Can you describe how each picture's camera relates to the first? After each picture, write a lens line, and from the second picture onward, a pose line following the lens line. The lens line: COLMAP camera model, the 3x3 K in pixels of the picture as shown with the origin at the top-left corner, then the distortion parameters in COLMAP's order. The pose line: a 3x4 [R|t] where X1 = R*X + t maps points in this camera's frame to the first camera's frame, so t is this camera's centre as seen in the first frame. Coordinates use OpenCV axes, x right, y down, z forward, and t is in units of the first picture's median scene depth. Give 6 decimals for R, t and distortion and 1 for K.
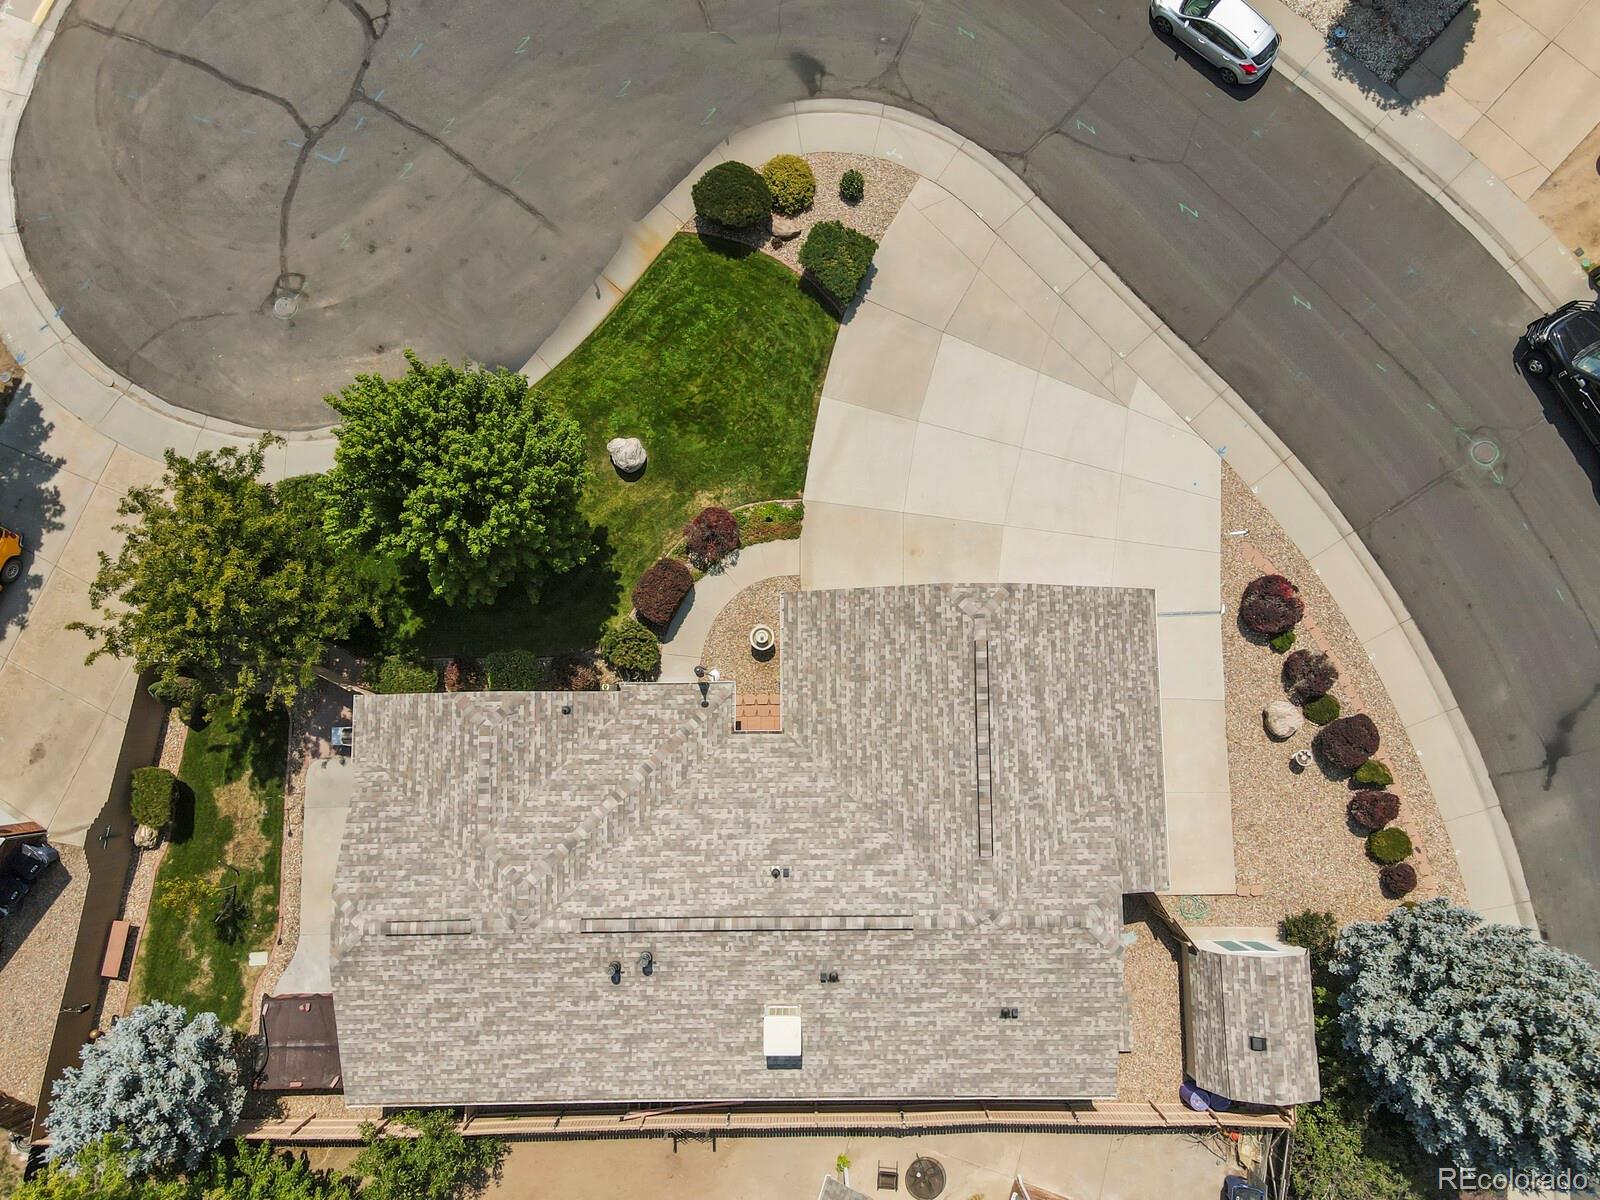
lens RADIAL K [[1151.7, 0, 800.0], [0, 1151.7, 600.0], [0, 0, 1]] dist [0.046095, 0.004119]
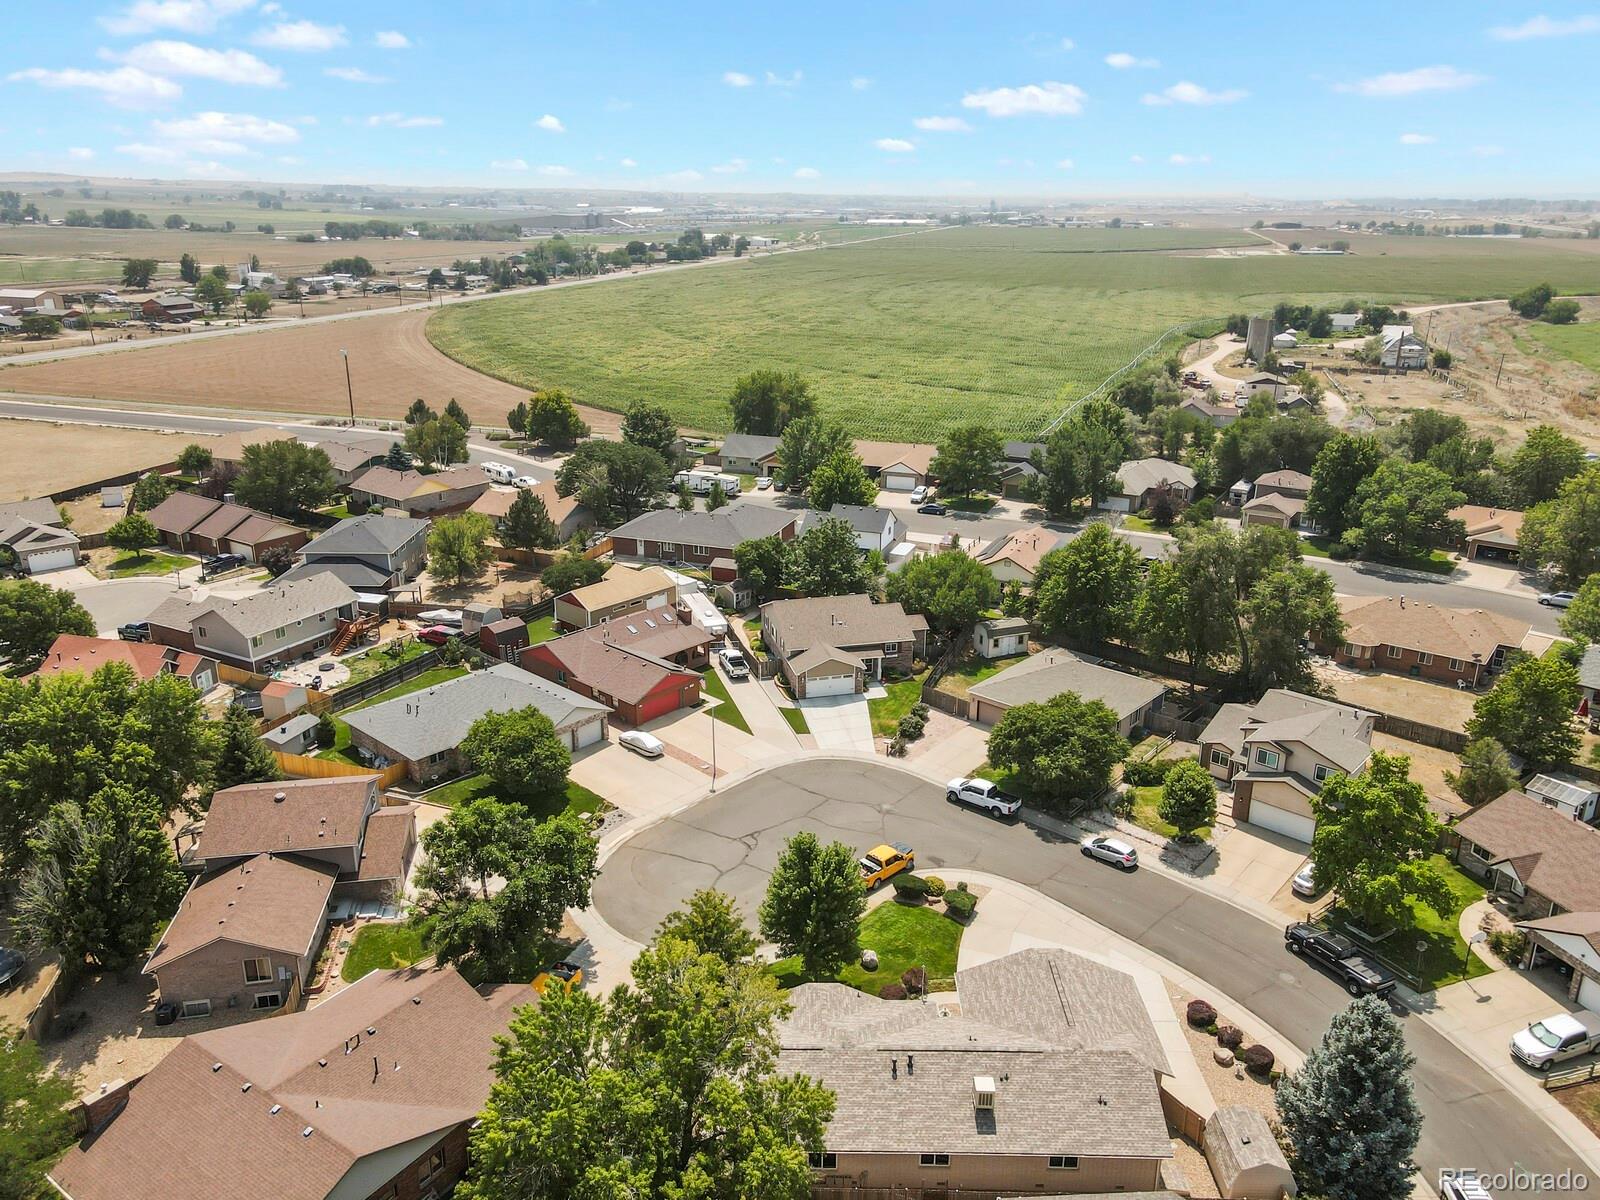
lens RADIAL K [[1151.7, 0, 800.0], [0, 1151.7, 600.0], [0, 0, 1]] dist [0.046095, 0.004119]
pose [[0.999814, 0.014770, -0.012398, -0.301566], [-0.017569, 0.432587, -0.901421, 1.720975], [-0.007951, 0.901471, 0.432766, -0.561583]]
